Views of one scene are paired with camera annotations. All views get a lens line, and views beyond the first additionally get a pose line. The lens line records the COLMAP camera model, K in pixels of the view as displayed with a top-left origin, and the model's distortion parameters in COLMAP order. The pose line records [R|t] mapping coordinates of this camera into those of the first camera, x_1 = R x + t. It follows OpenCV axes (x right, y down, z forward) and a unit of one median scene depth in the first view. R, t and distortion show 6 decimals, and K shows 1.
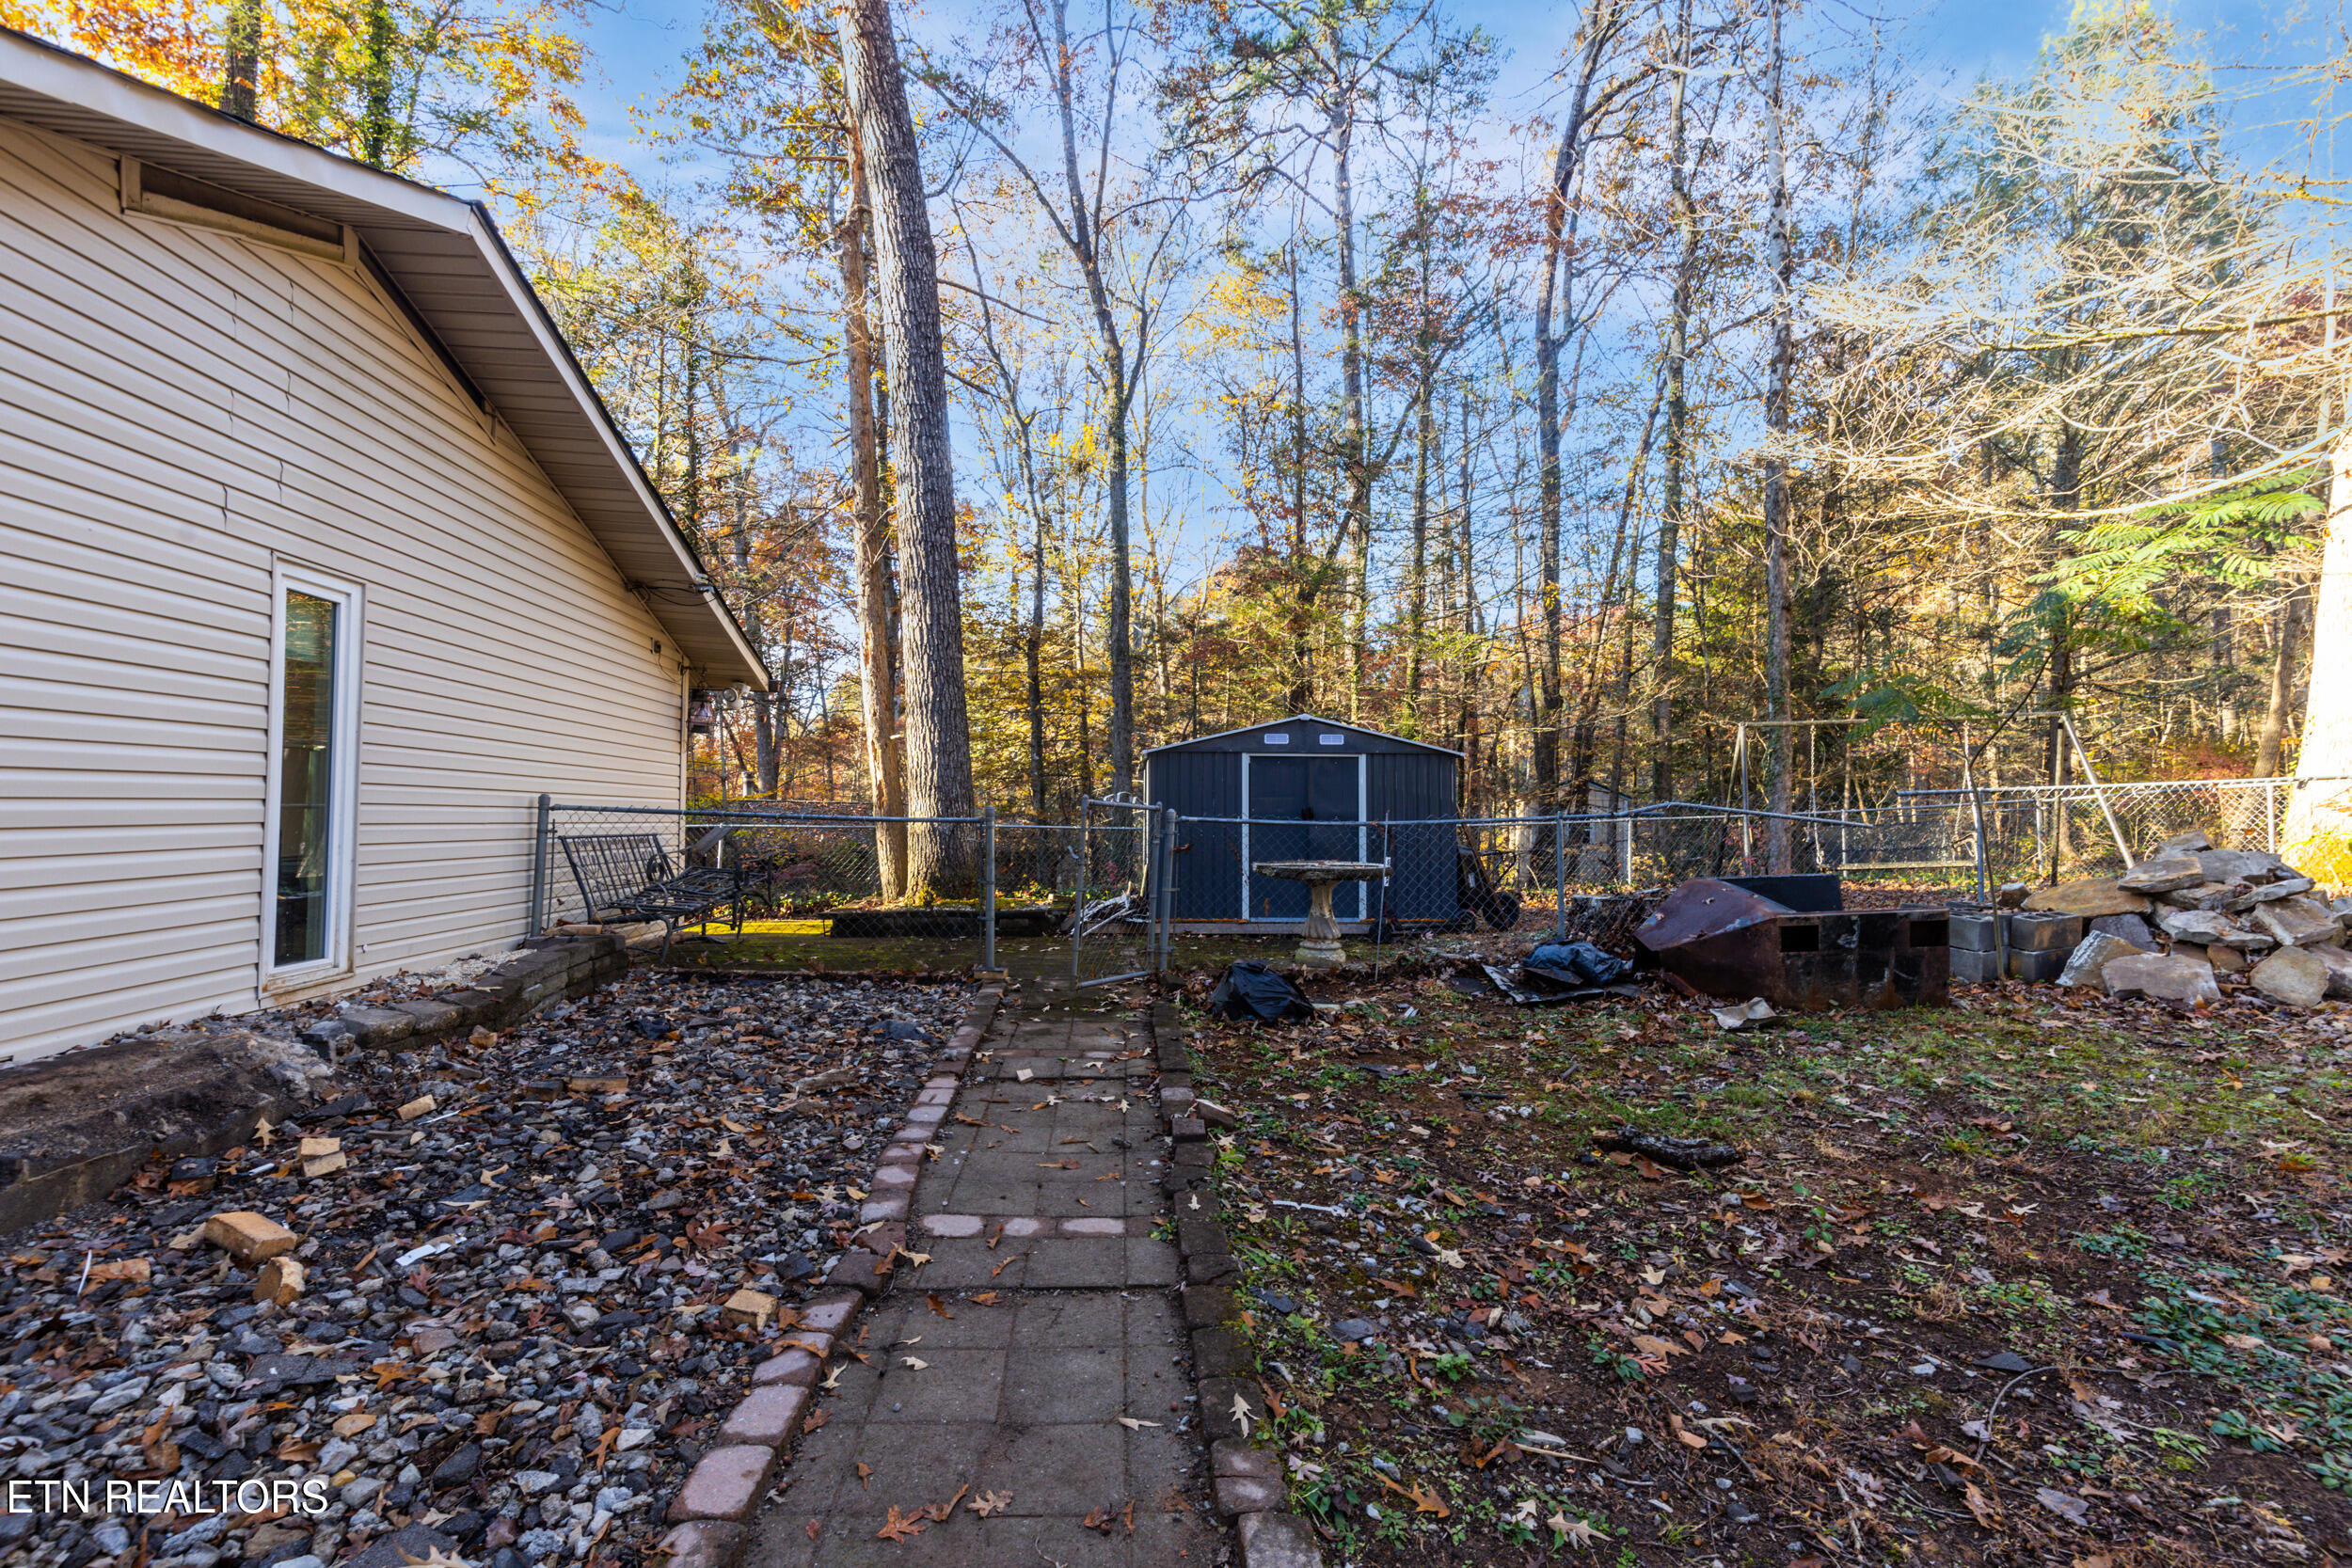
lens RADIAL K [[1054.0, 0, 1176.0], [0, 1054.0, 784.0], [0, 0, 1]] dist [0.013024, 0.000080]
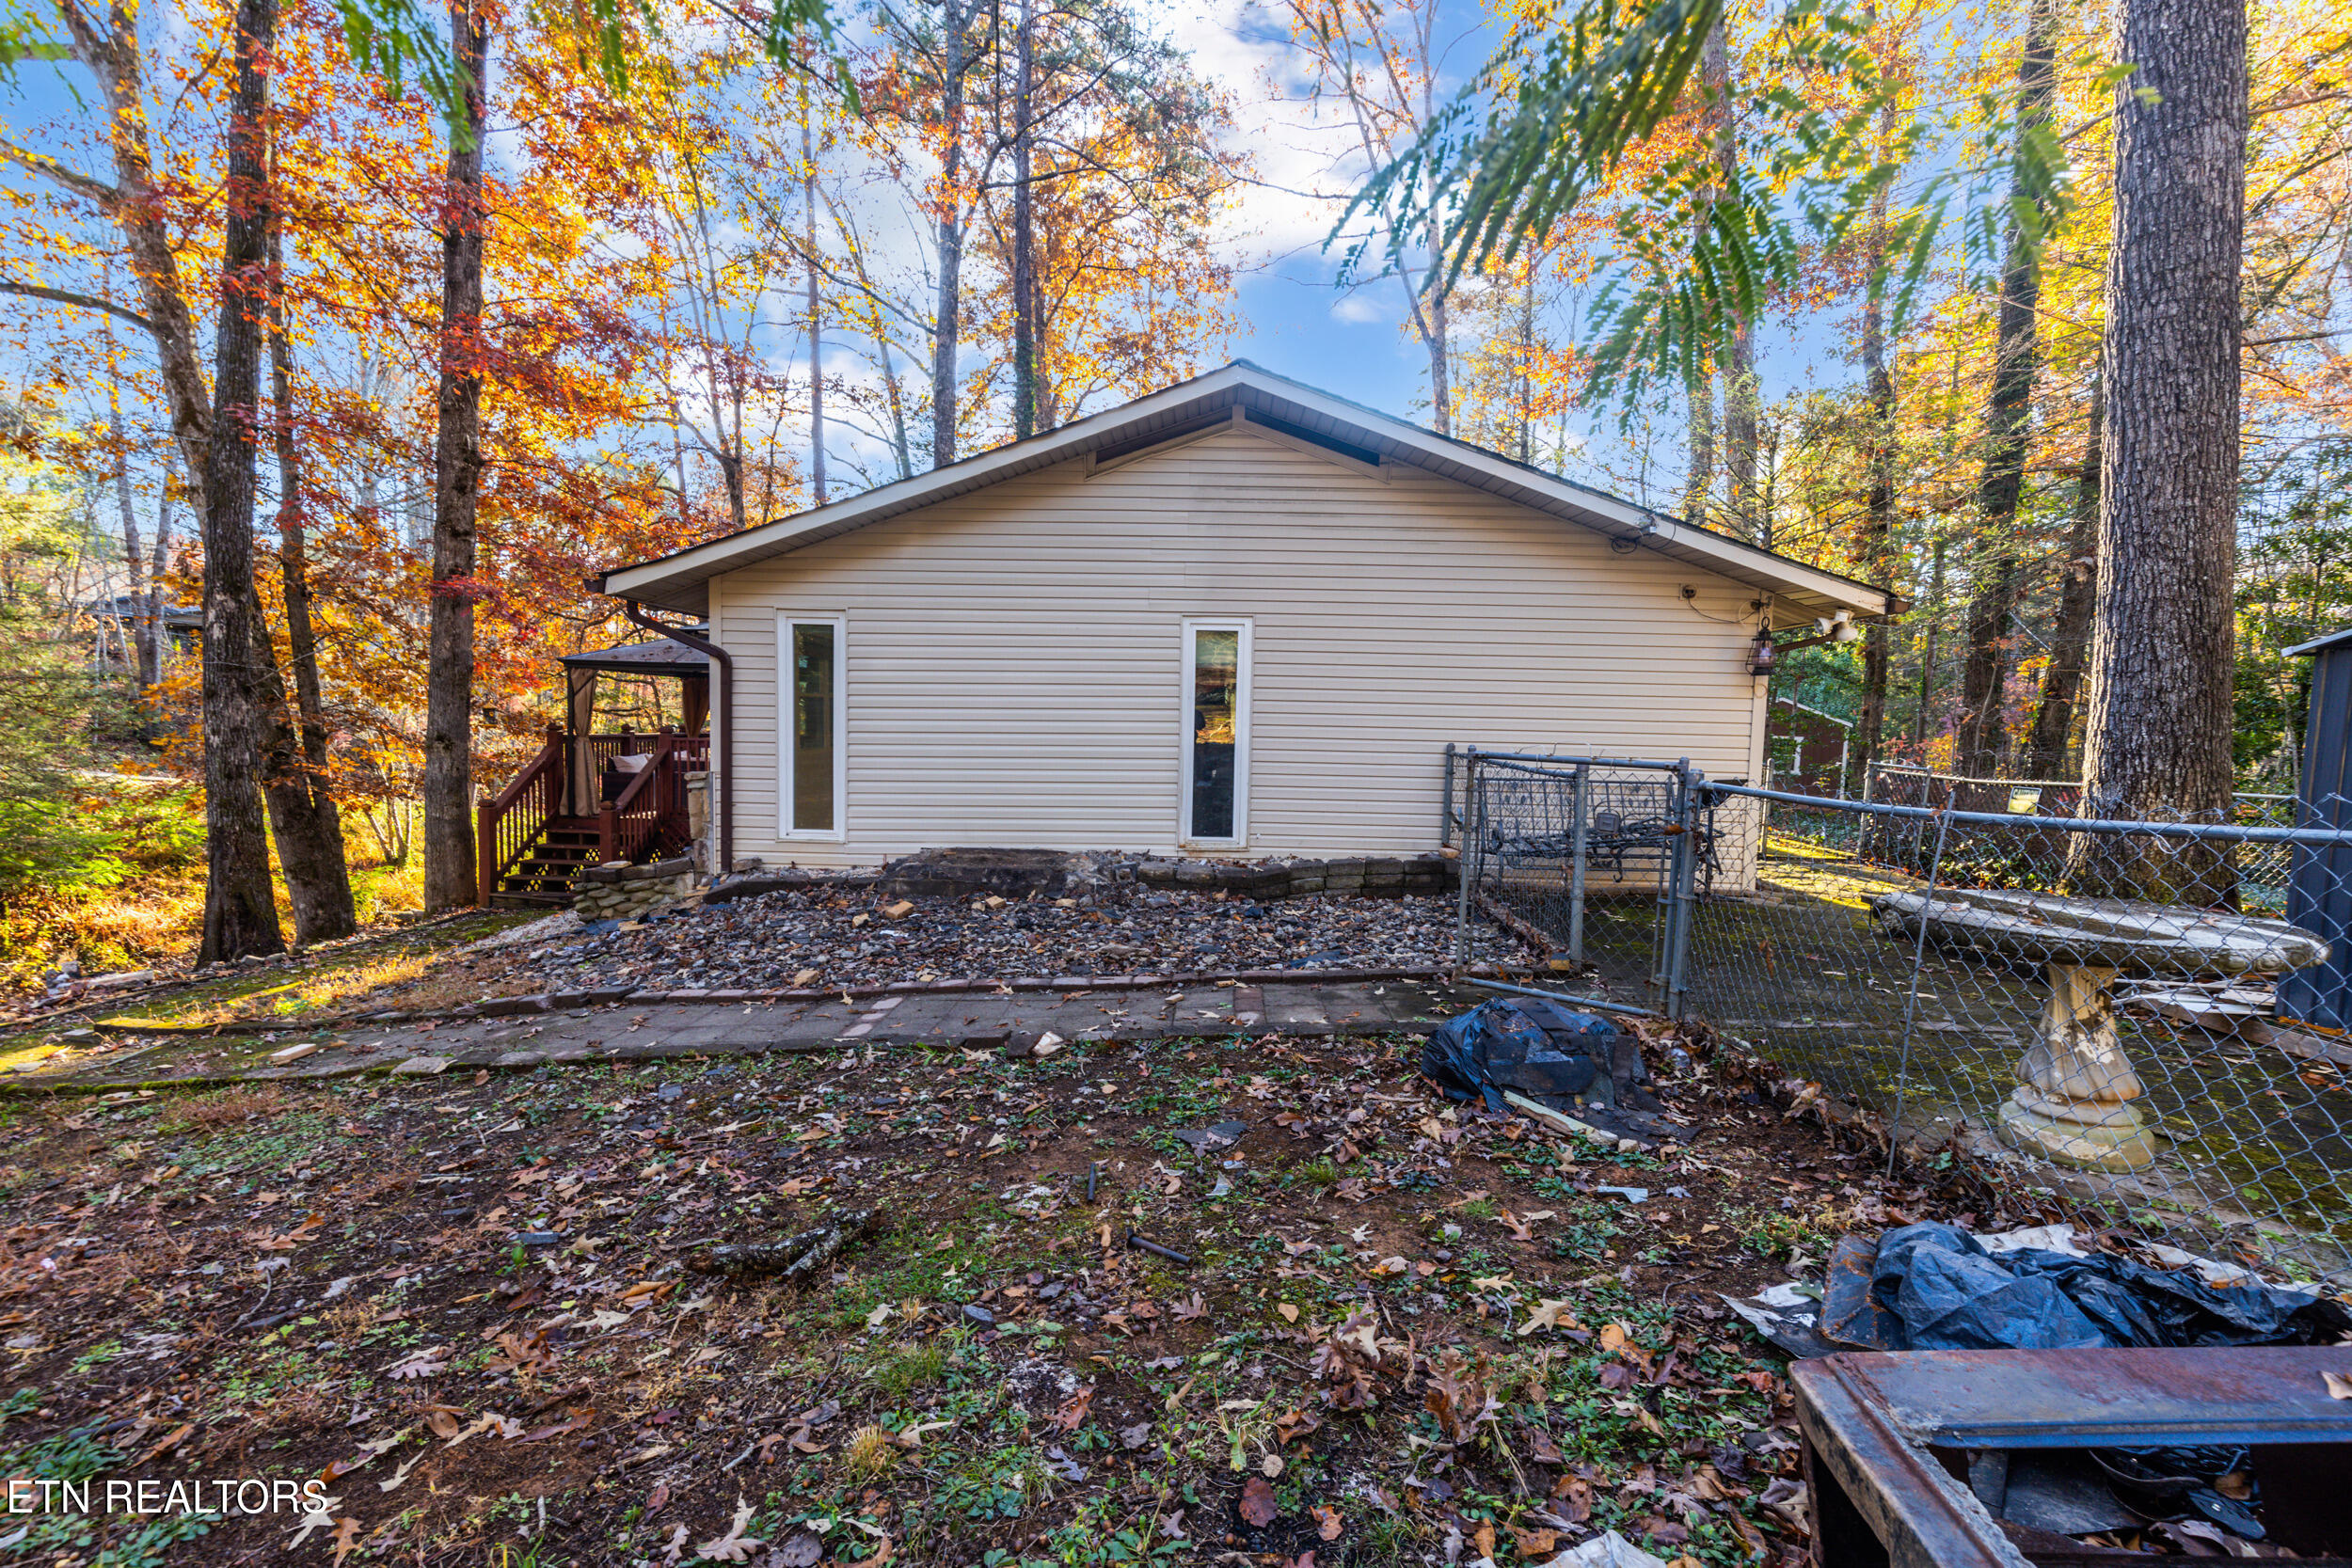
lens RADIAL K [[1054.0, 0, 1176.0], [0, 1054.0, 784.0], [0, 0, 1]] dist [0.013024, 0.000080]
pose [[-0.173720, 0.016027, -0.984665, 0.877204], [-0.001220, 0.999863, 0.016490, 0.046132], [0.984794, 0.004066, -0.173677, 1.177685]]
